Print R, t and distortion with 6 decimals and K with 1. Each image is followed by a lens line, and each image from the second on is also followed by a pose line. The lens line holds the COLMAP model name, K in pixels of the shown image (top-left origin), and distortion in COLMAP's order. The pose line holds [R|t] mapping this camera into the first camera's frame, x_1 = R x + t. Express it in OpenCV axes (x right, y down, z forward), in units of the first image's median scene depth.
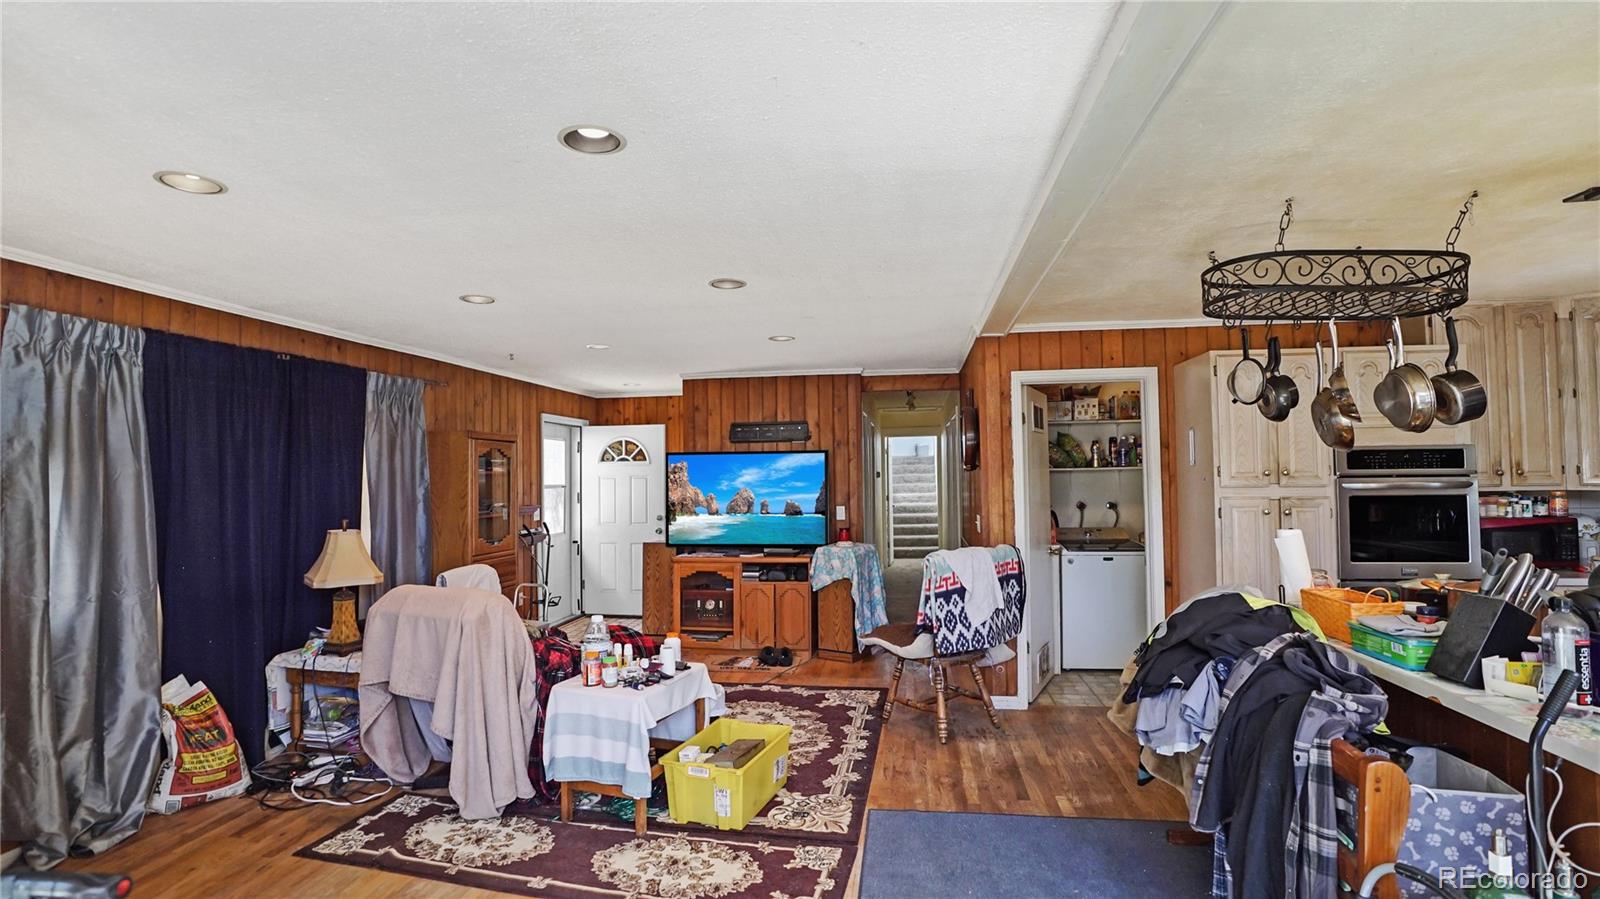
lens RADIAL K [[749.4, 0, 847.8], [0, 749.4, 452.8], [0, 0, 1]] dist [0.001854, 0.000564]
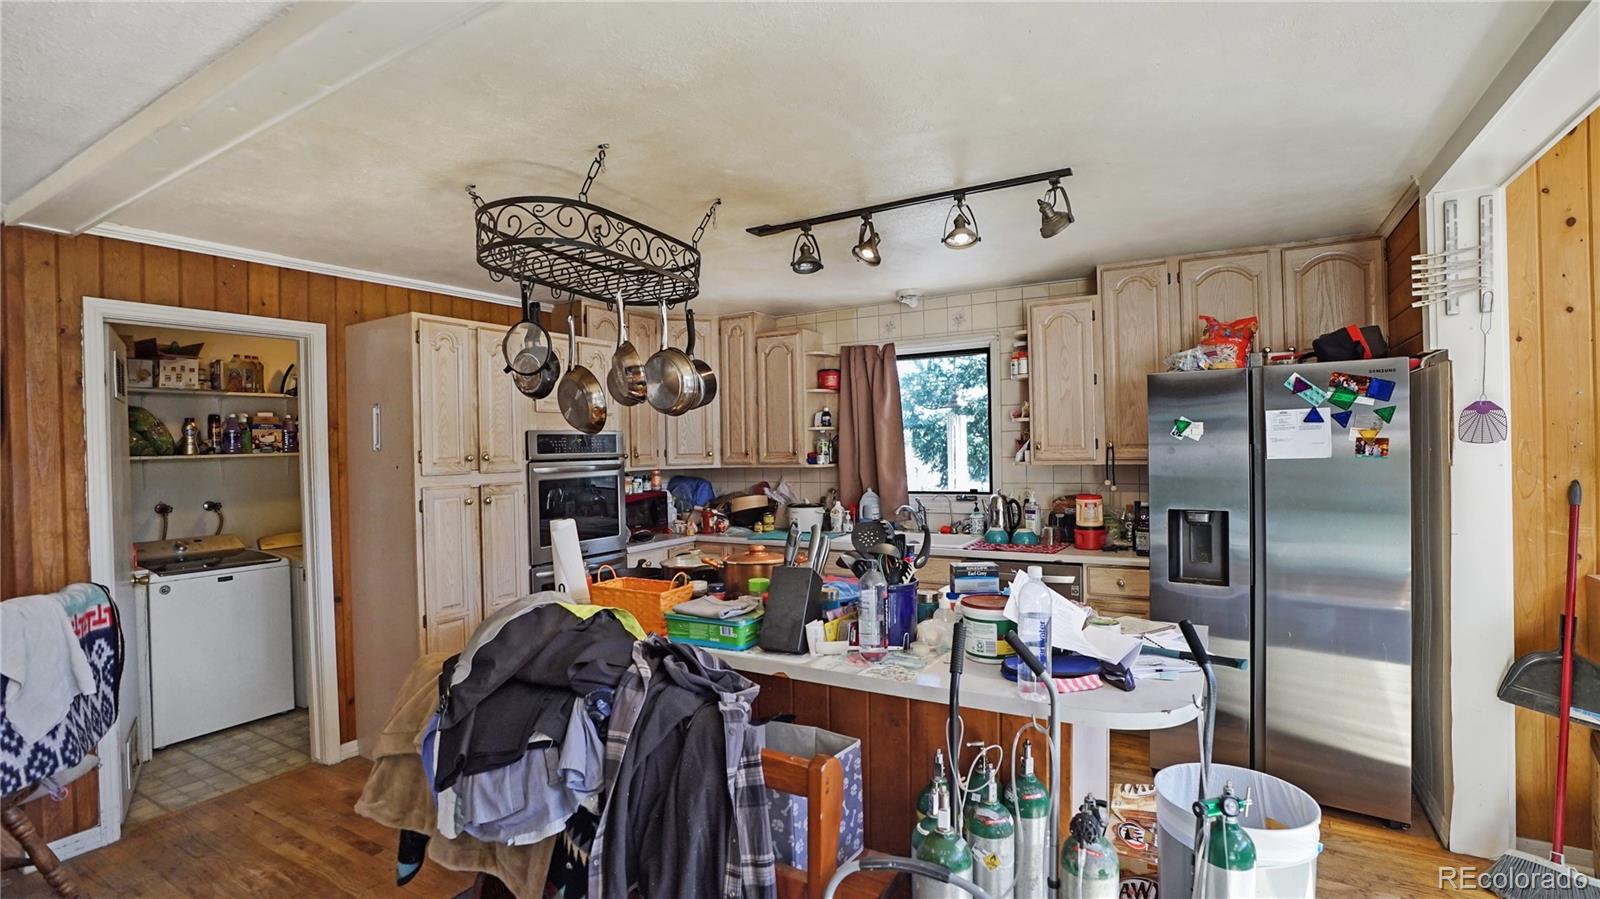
lens RADIAL K [[736.8, 0, 793.9], [0, 736.8, 448.6], [0, 0, 1]] dist [-0.074102, 0.030165]
pose [[0.436892, 0.001051, 0.899514, -0.051137], [-0.009389, 0.999950, 0.003392, 0.008783], [-0.899465, -0.009928, 0.436880, 0.270099]]
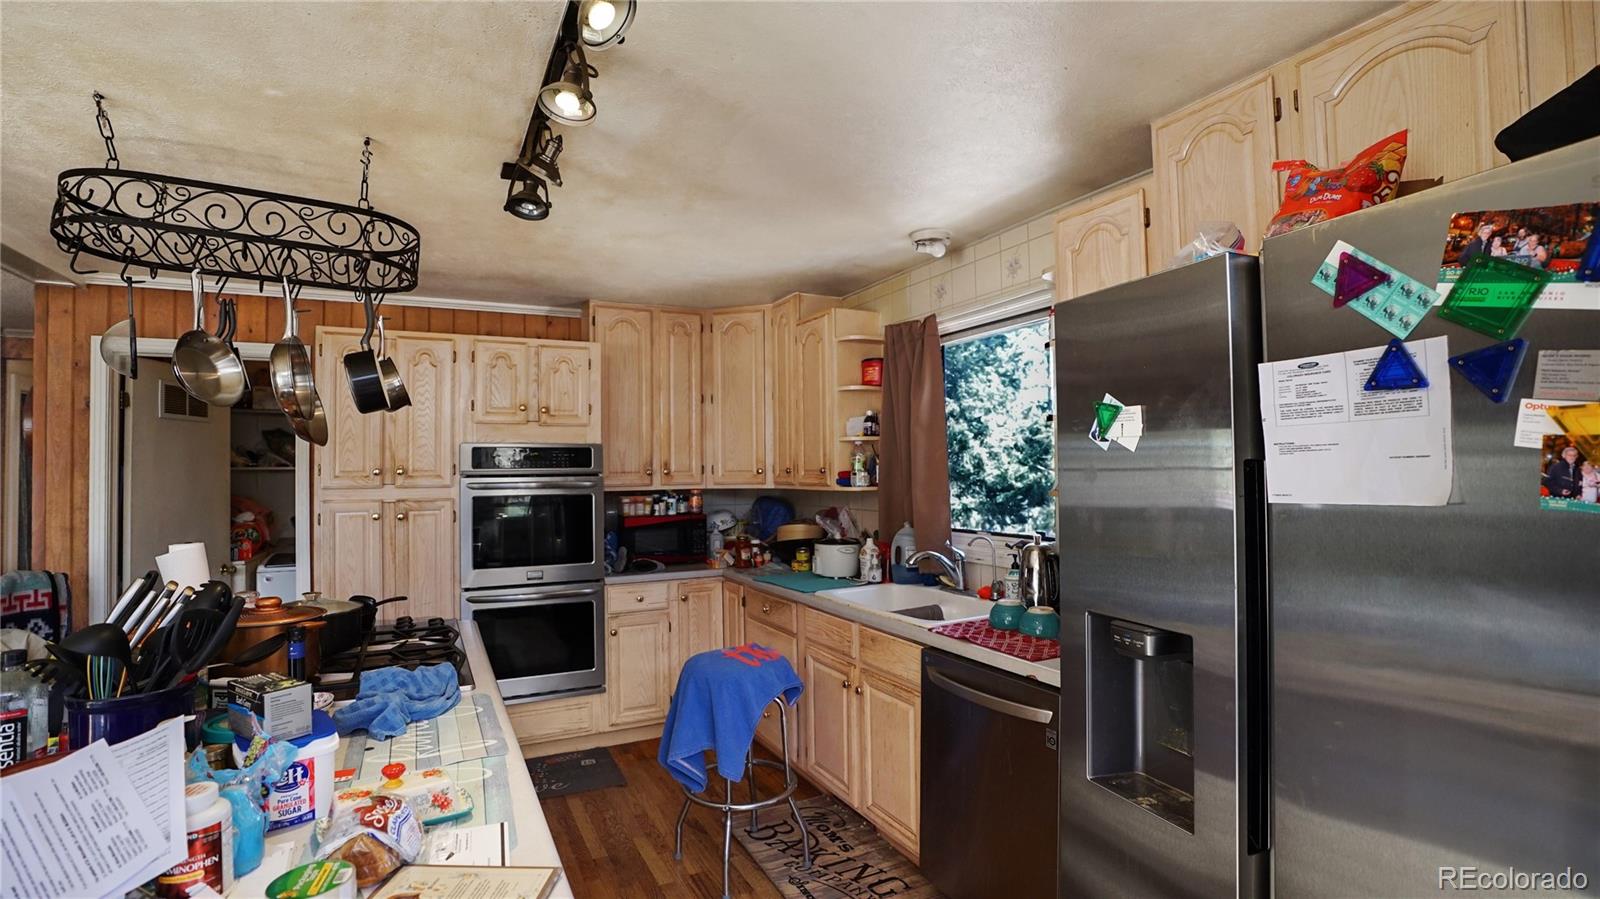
lens RADIAL K [[736.8, 0, 793.9], [0, 736.8, 448.6], [0, 0, 1]] dist [-0.074102, 0.030165]
pose [[0.847210, 0.018142, 0.530948, 0.518338], [-0.013625, 0.999830, -0.012424, 0.003854], [-0.531083, 0.003292, 0.847314, 0.038526]]
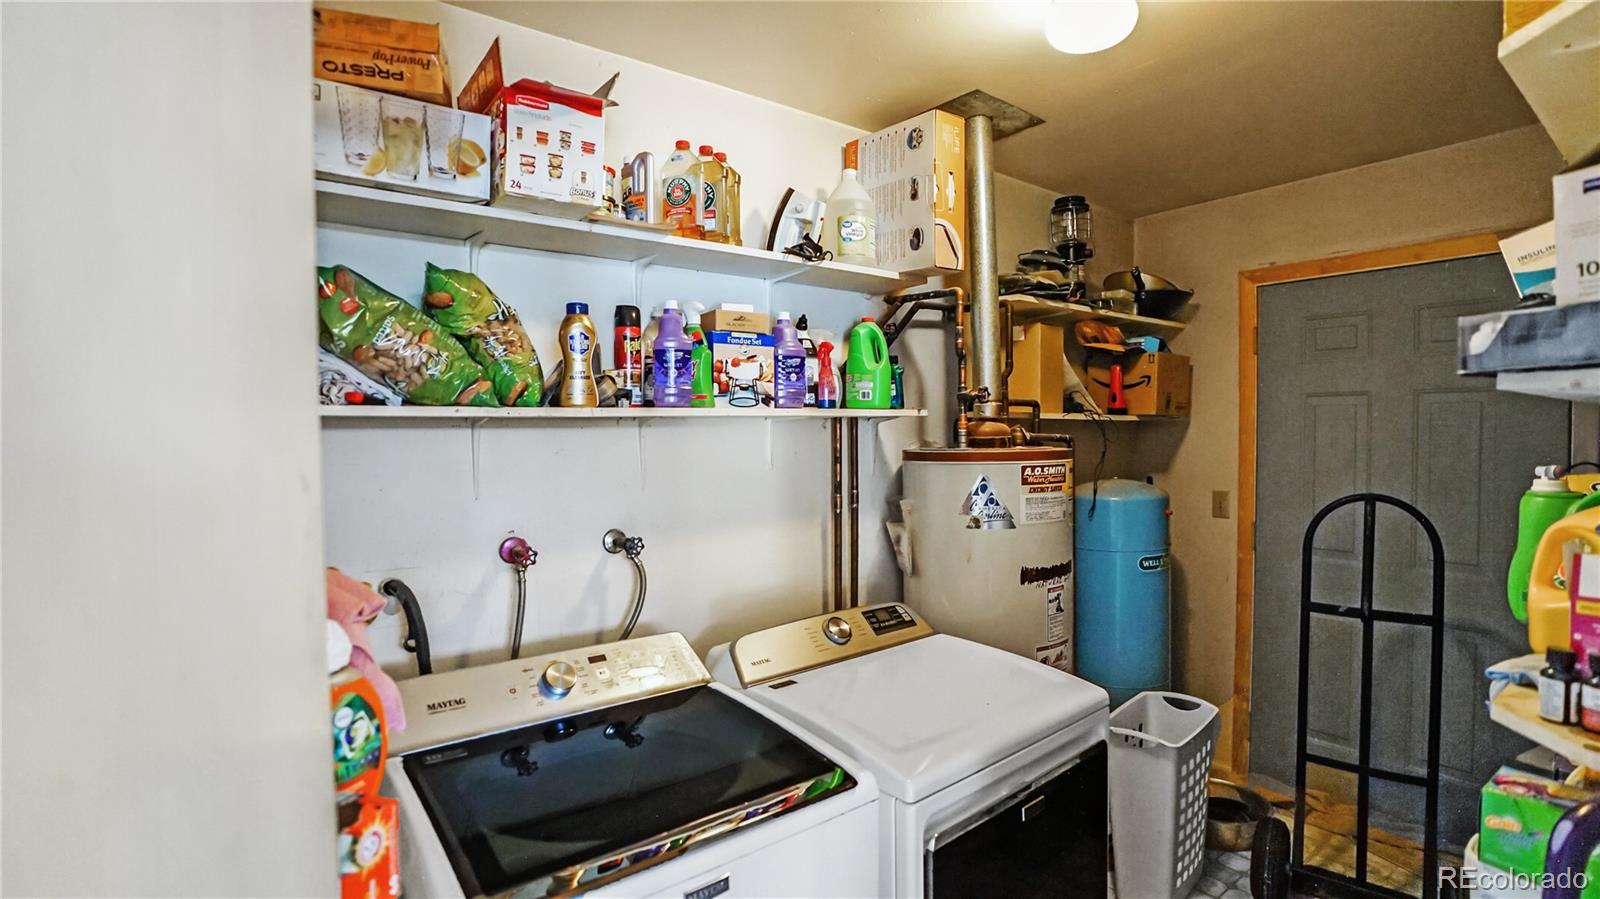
lens RADIAL K [[736.8, 0, 793.9], [0, 736.8, 448.6], [0, 0, 1]] dist [-0.074102, 0.030165]
pose [[0.747266, -0.007232, 0.664486, 0.342593], [-0.021665, 0.999144, 0.035238, 0.036673], [-0.664172, -0.040728, 0.746469, 1.195590]]
